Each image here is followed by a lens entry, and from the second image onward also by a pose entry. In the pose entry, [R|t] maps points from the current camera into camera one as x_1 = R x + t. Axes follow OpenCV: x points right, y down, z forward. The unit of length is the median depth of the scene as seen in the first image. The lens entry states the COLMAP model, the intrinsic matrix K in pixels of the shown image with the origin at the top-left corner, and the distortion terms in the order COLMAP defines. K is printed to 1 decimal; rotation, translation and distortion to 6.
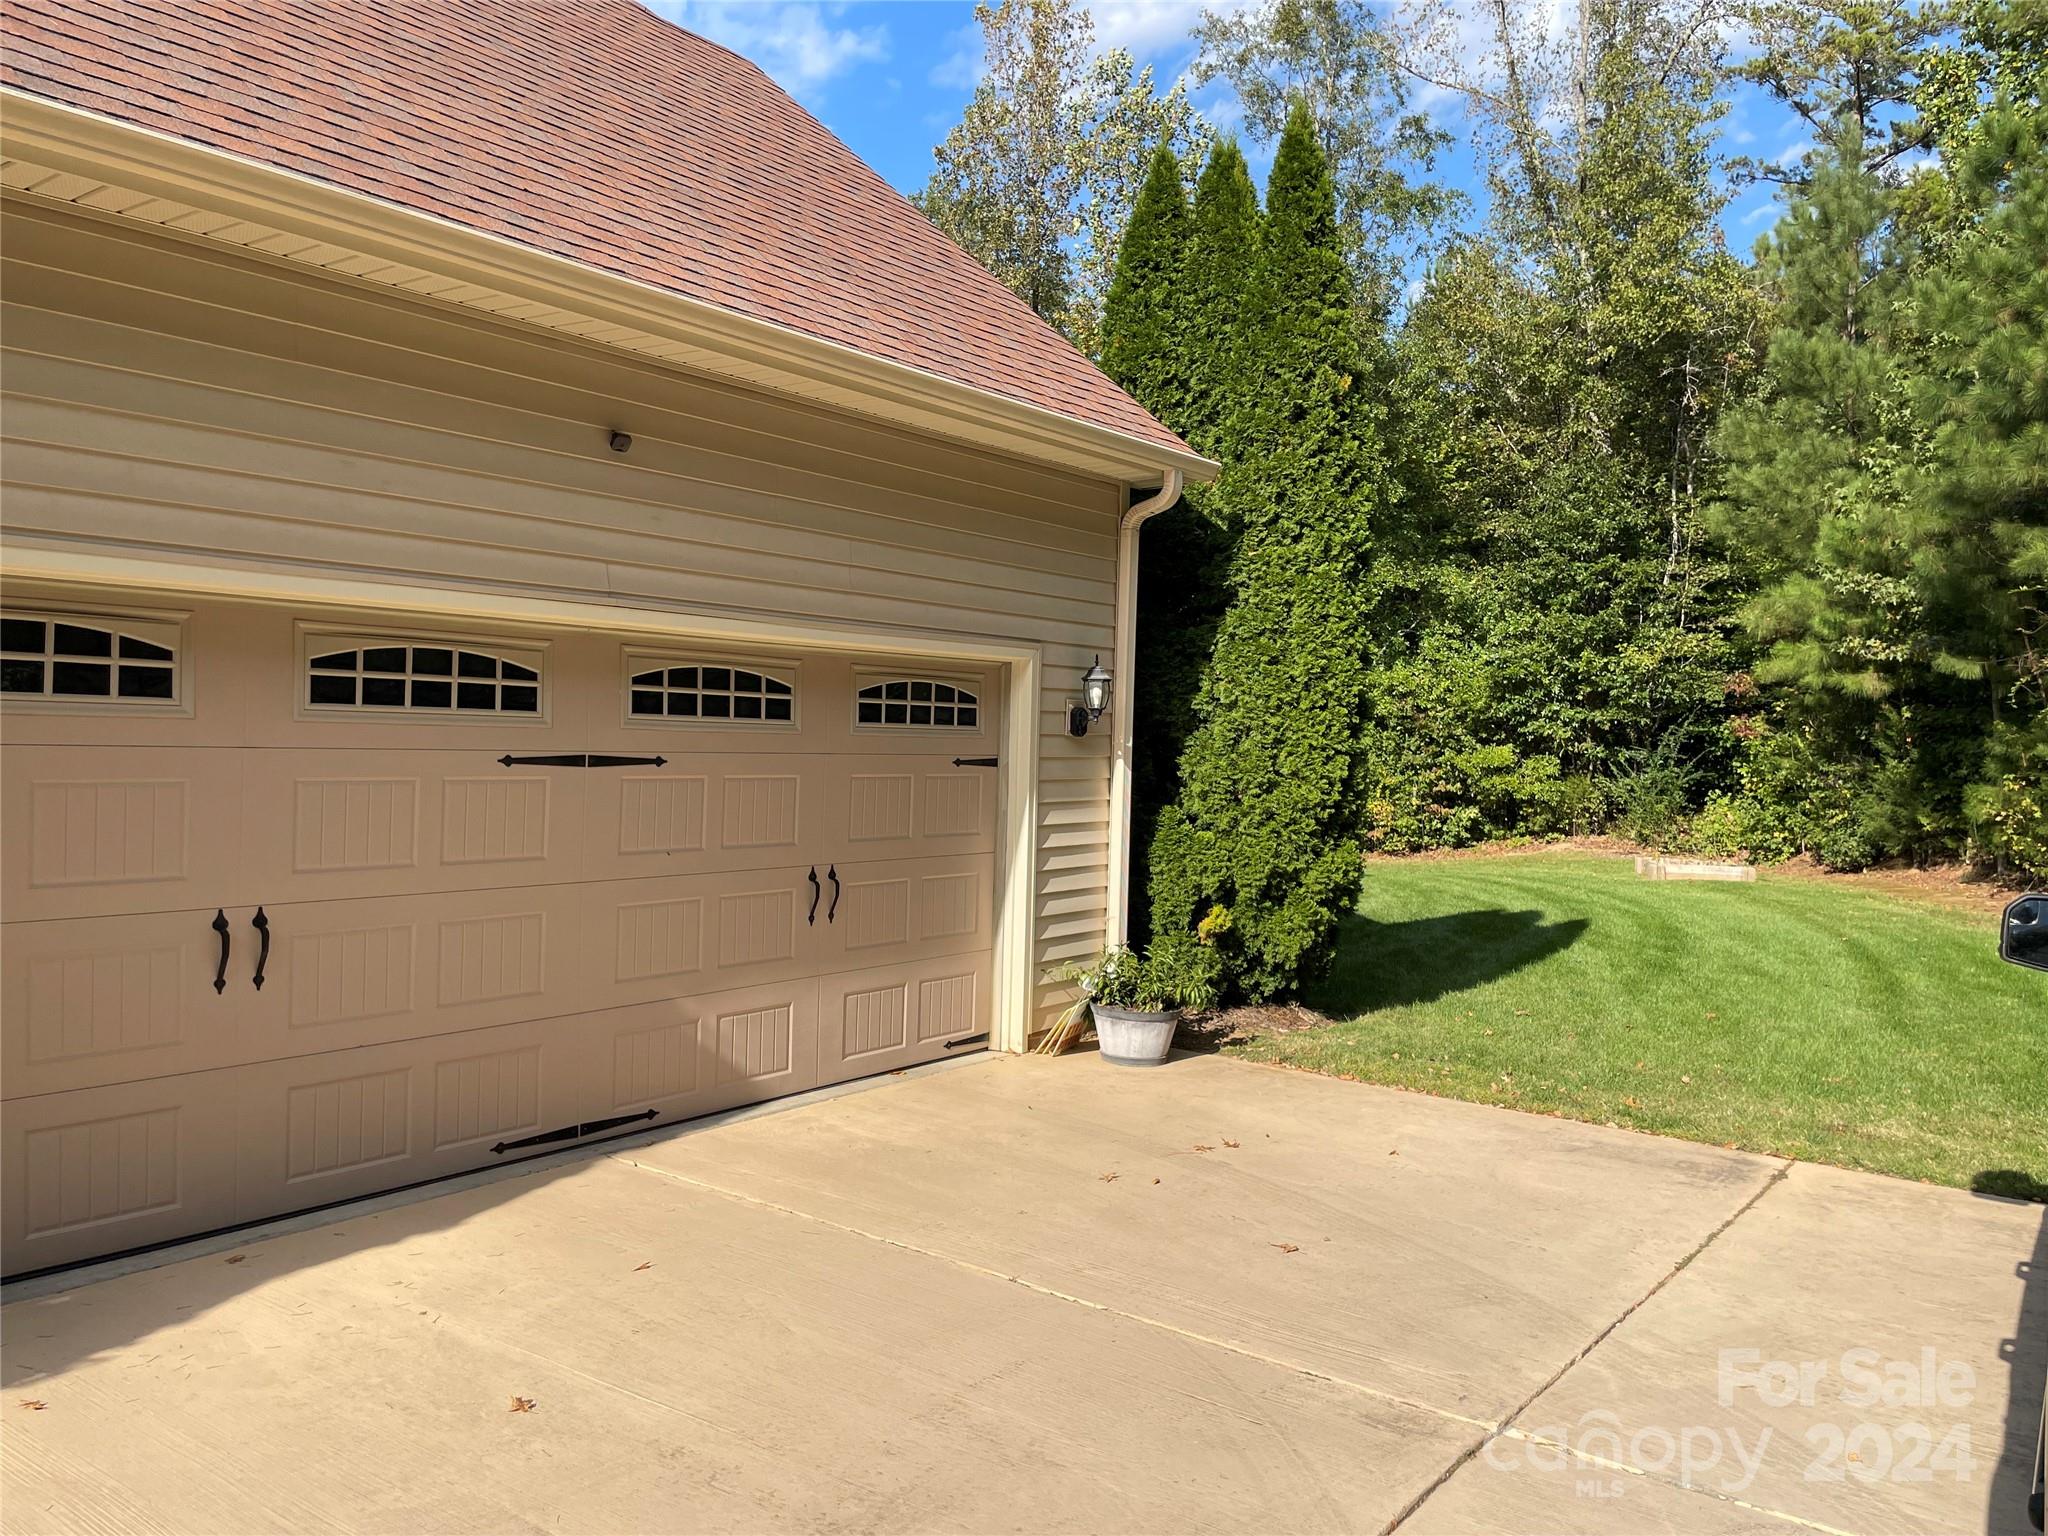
lens RADIAL K [[1541.4, 0, 1024.8], [0, 1541.4, 769.7], [0, 0, 1]] dist [0.021952, -0.048465]
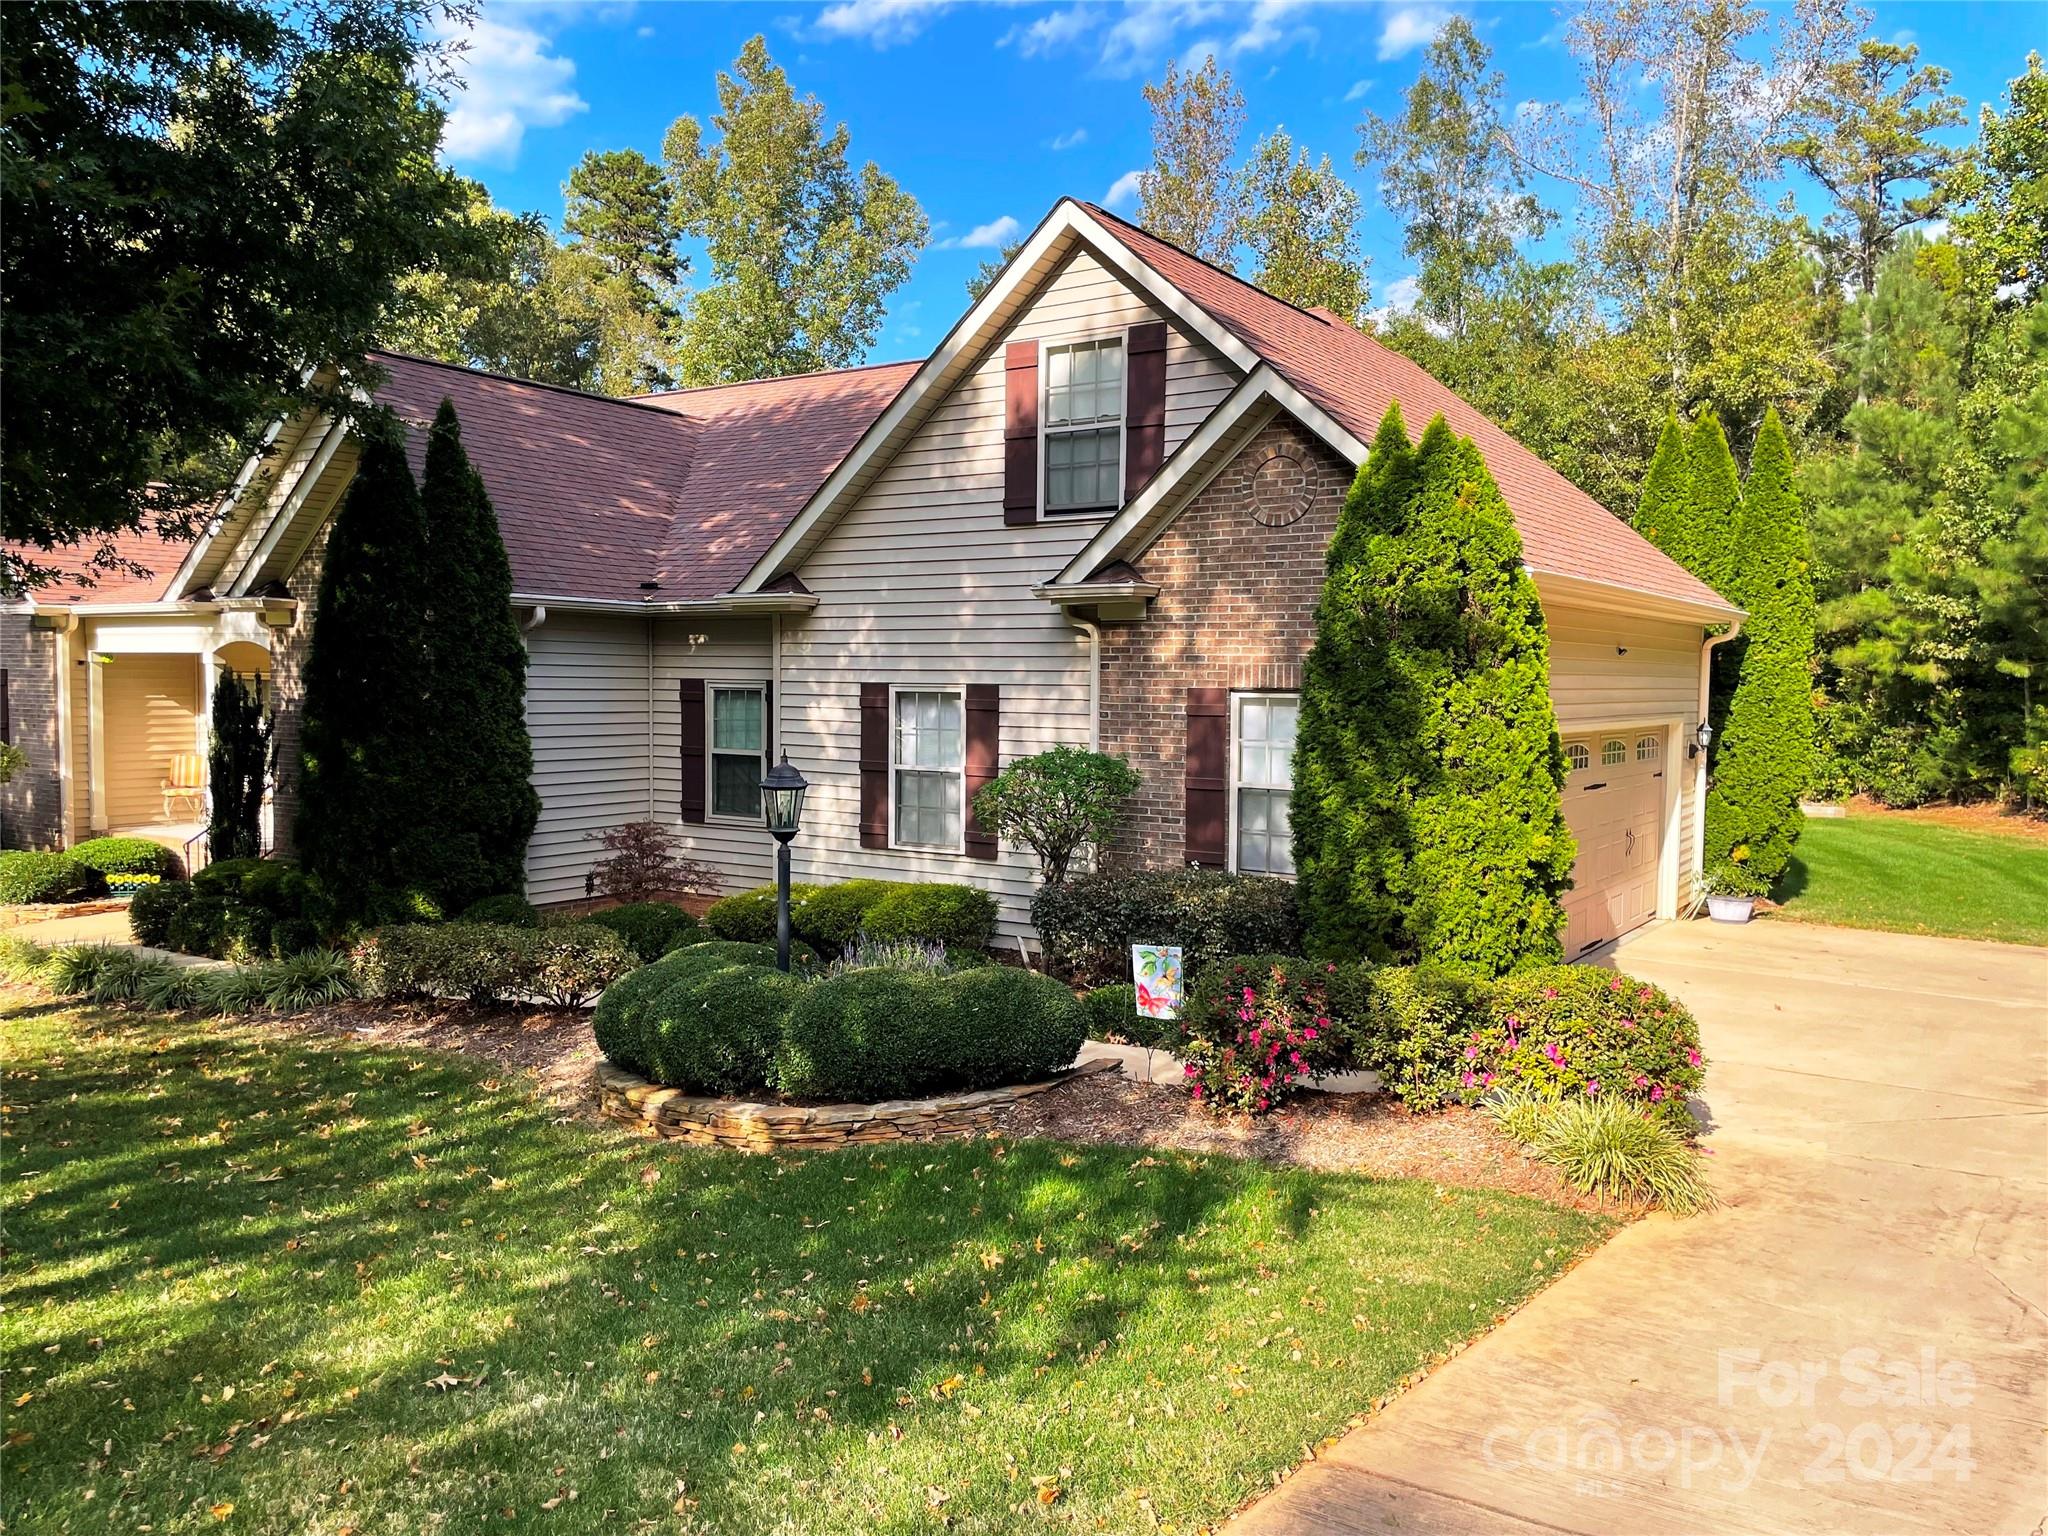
lens RADIAL K [[1541.4, 0, 1025.1], [0, 1541.4, 771.6], [0, 0, 1]] dist [0.021952, -0.048465]
pose [[0.998446, -0.017658, 0.052849, -0.335267], [0.015510, 0.999048, 0.040785, -0.036308], [-0.053519, -0.039902, 0.997769, -0.334558]]
